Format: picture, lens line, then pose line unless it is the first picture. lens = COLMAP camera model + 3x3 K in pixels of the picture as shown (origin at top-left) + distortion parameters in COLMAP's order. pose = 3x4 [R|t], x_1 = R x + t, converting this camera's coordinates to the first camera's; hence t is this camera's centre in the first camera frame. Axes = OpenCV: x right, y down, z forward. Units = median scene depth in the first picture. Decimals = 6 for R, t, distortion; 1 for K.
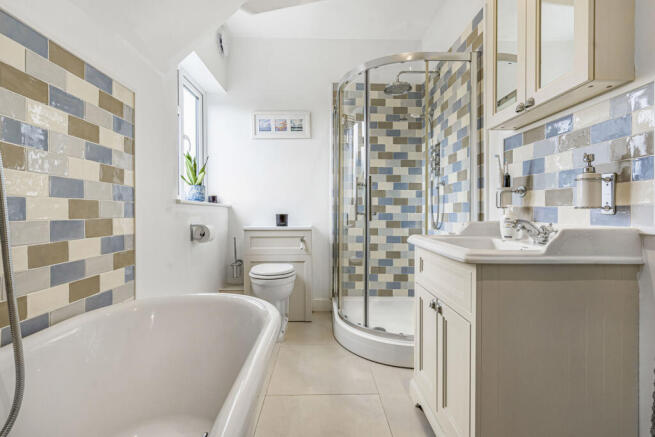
lens RADIAL K [[303.5, 0, 329.7], [0, 303.5, 212.5], [0, 0, 1]] dist [0.001427, 0.003444]
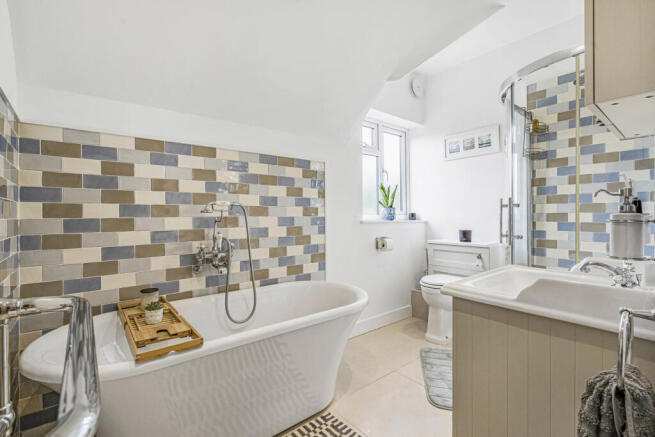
lens RADIAL K [[303.5, 0, 320.9], [0, 303.5, 220.3], [0, 0, 1]] dist [0.001427, 0.003444]
pose [[0.598466, 0.010453, -0.801080, 0.504406], [0.003433, 0.999872, 0.015611, -0.062113], [0.801141, -0.012093, 0.598354, -0.038964]]
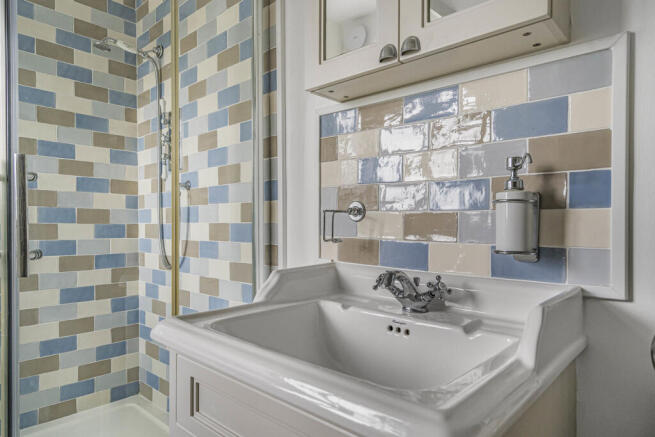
lens RADIAL K [[406.5, 0, 322.9], [0, 406.5, 226.2], [0, 0, 1]] dist [0.020399, -0.011304]
pose [[0.705222, -0.007551, 0.708946, 0.034004], [0.000315, 0.999947, 0.010337, -0.035305], [-0.708986, -0.007067, 0.705187, 0.358968]]
